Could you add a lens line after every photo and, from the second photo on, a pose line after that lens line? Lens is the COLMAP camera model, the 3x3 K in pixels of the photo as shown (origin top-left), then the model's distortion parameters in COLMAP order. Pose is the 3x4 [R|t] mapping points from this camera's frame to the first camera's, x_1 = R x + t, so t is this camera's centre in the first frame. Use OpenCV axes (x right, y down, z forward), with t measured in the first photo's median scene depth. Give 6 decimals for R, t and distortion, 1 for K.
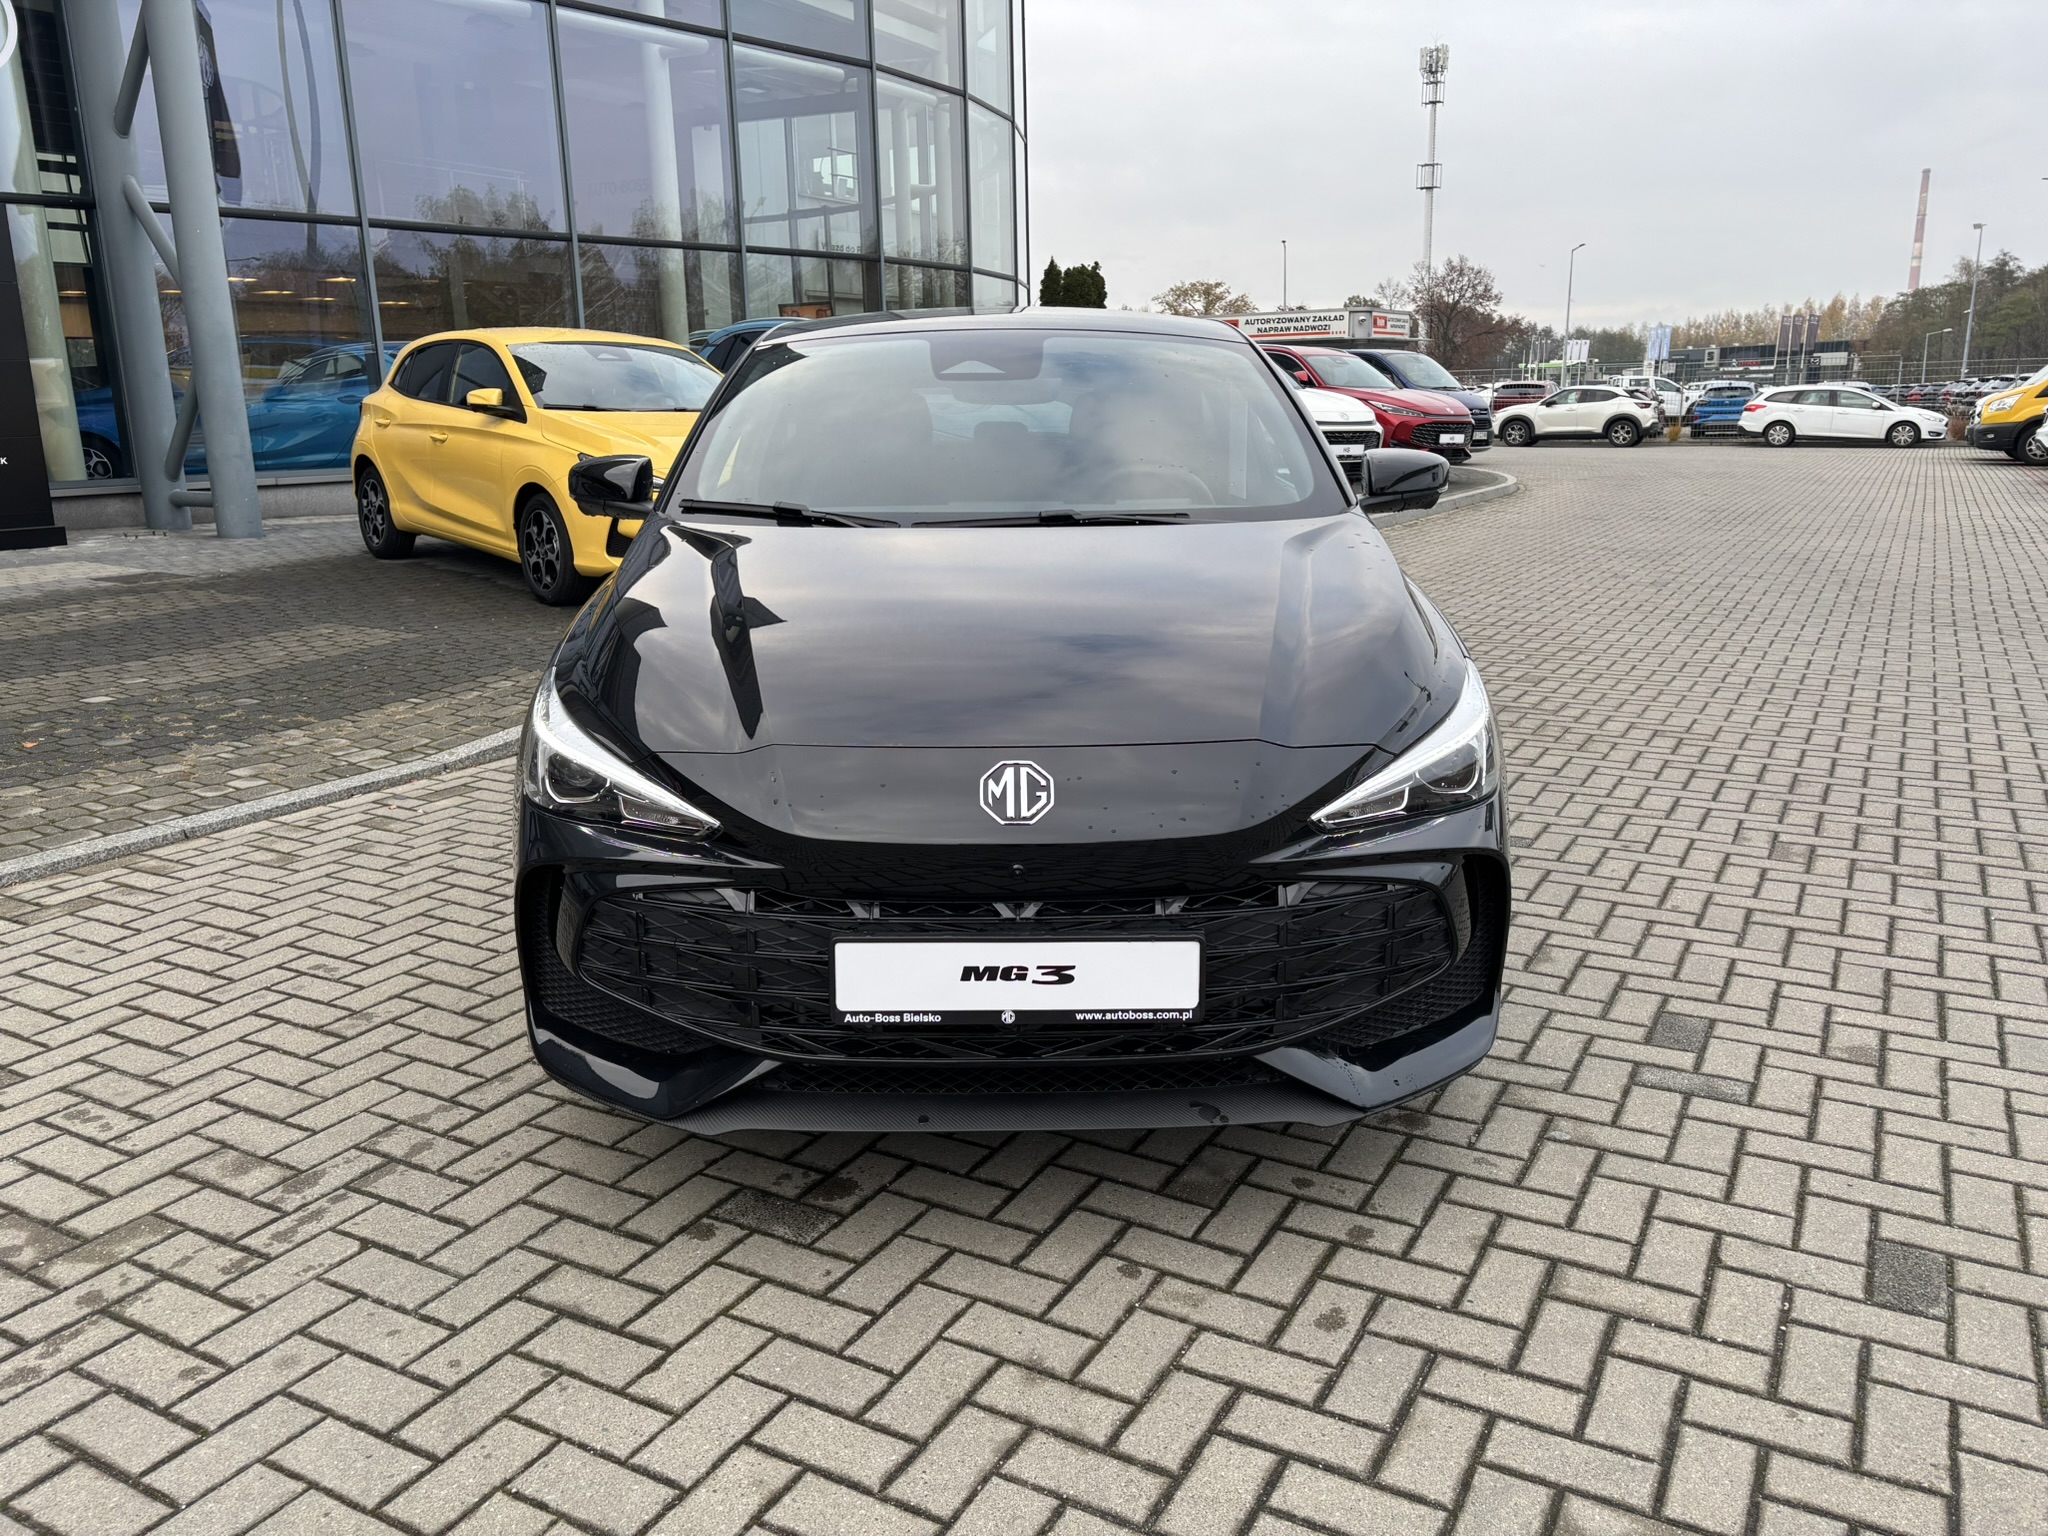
lens RADIAL K [[1551.1, 0, 1052.4], [0, 1551.1, 763.1], [0, 0, 1]] dist [0.036216, 0.000028]
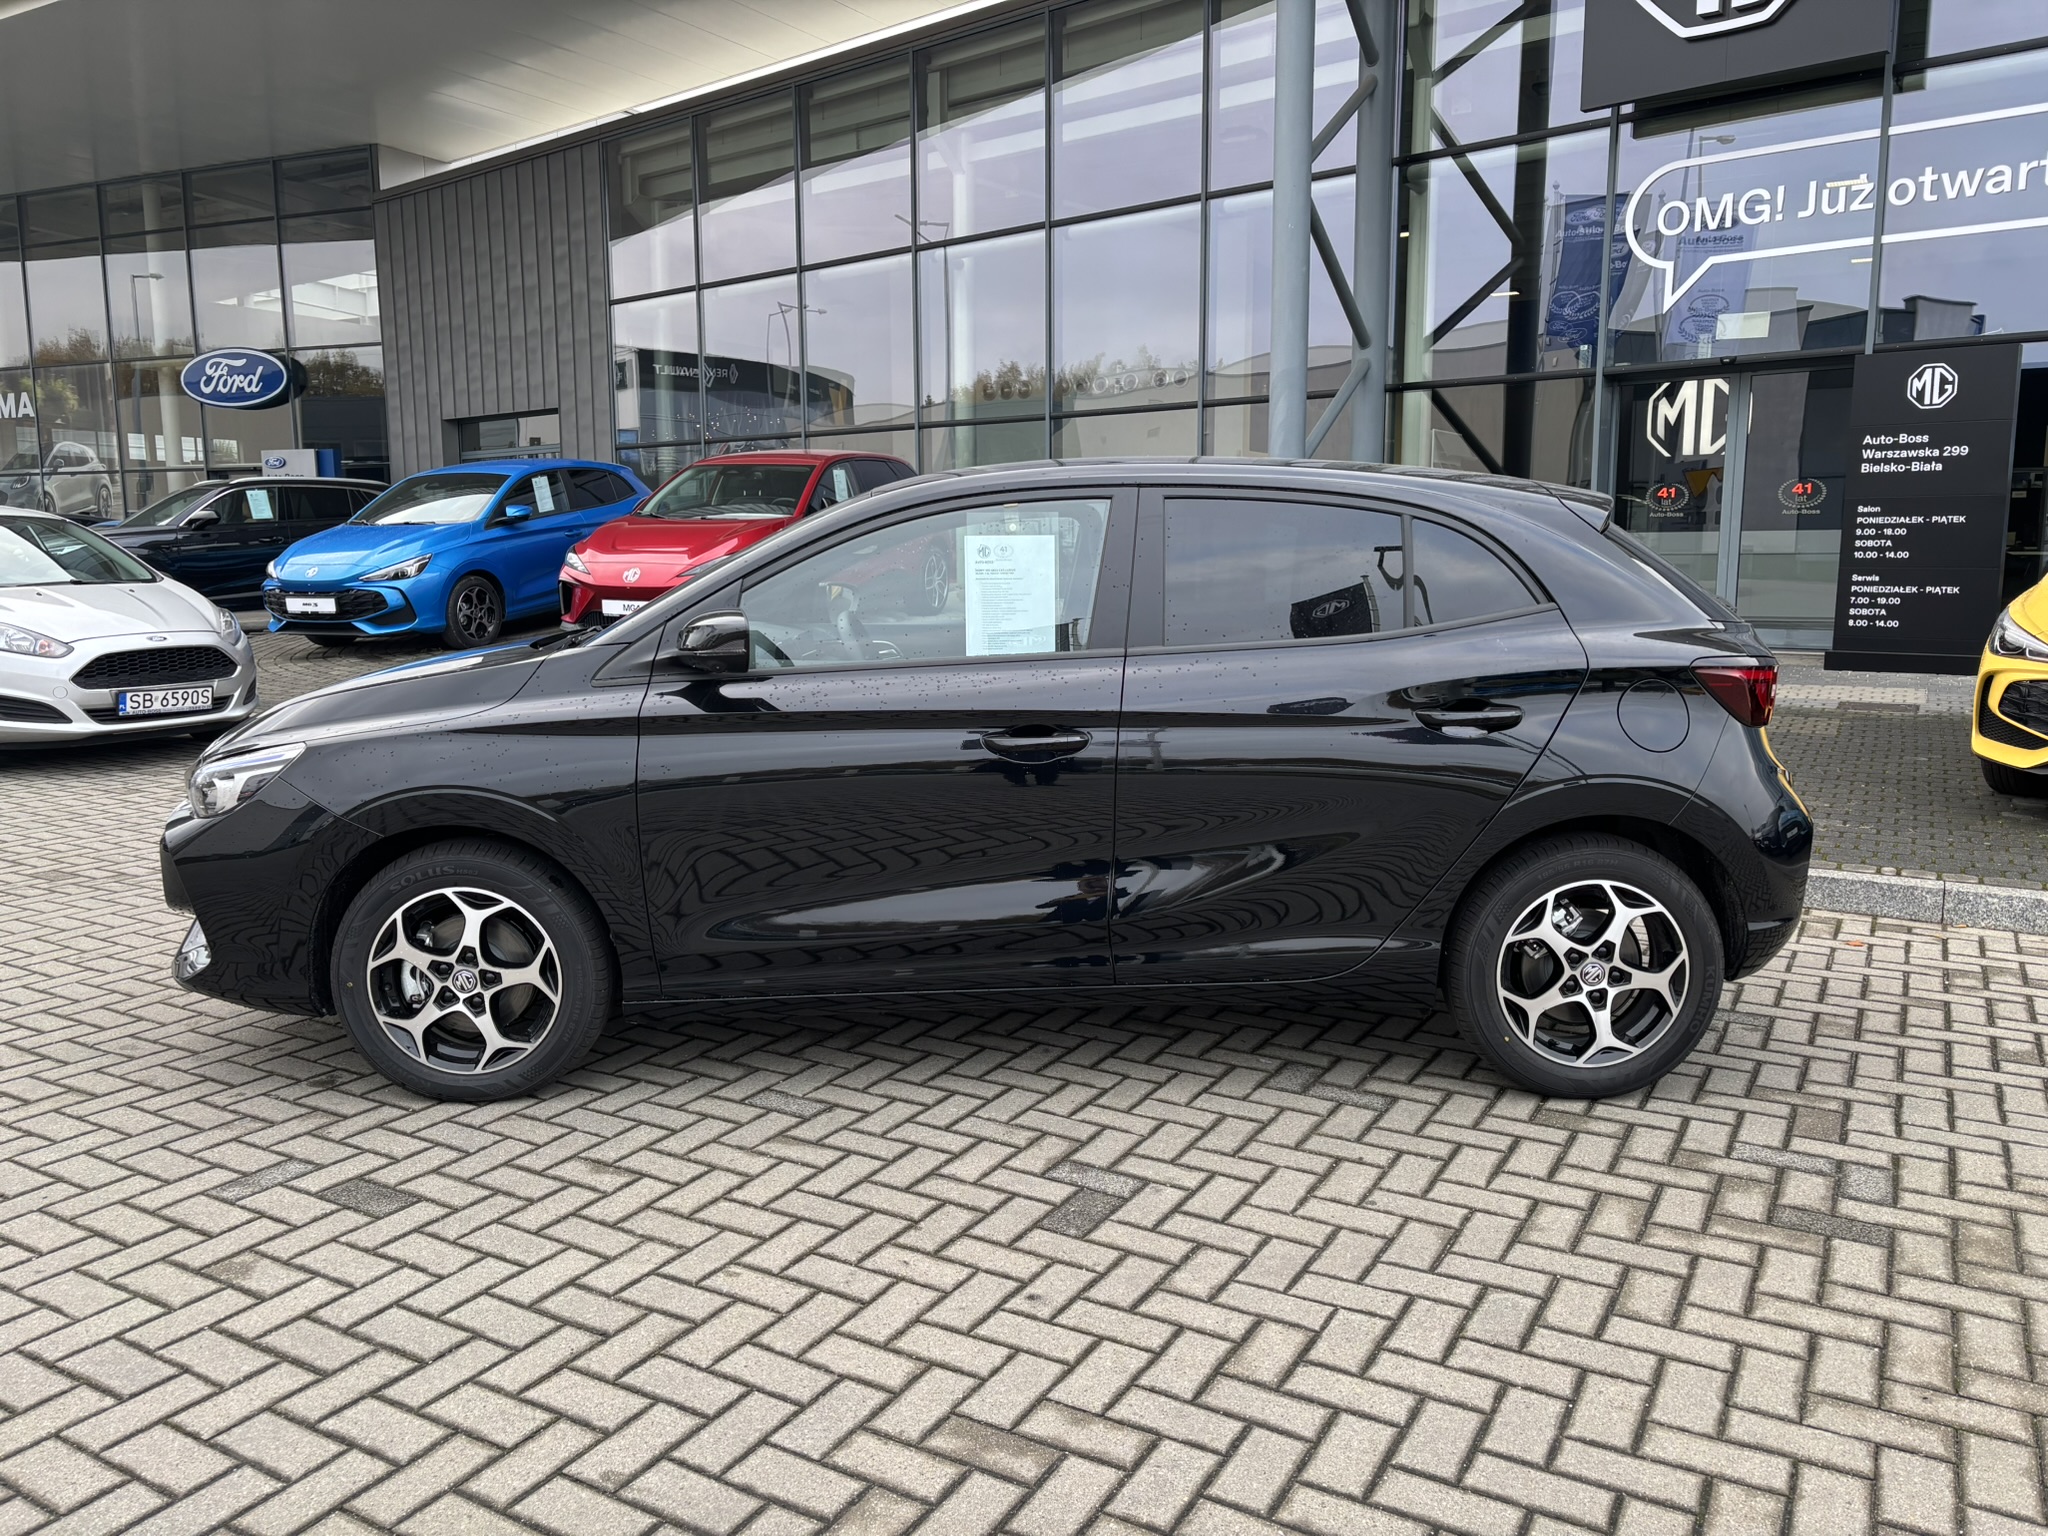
lens RADIAL K [[1559.7, 0, 1031.0], [0, 1559.7, 766.1], [0, 0, 1]] dist [0.029869, -0.002887]
pose [[-0.024563, 0.157007, -0.987292, 1.676131], [-0.233060, 0.959478, 0.158382, -0.432207], [0.972152, 0.233989, 0.013025, 1.680691]]
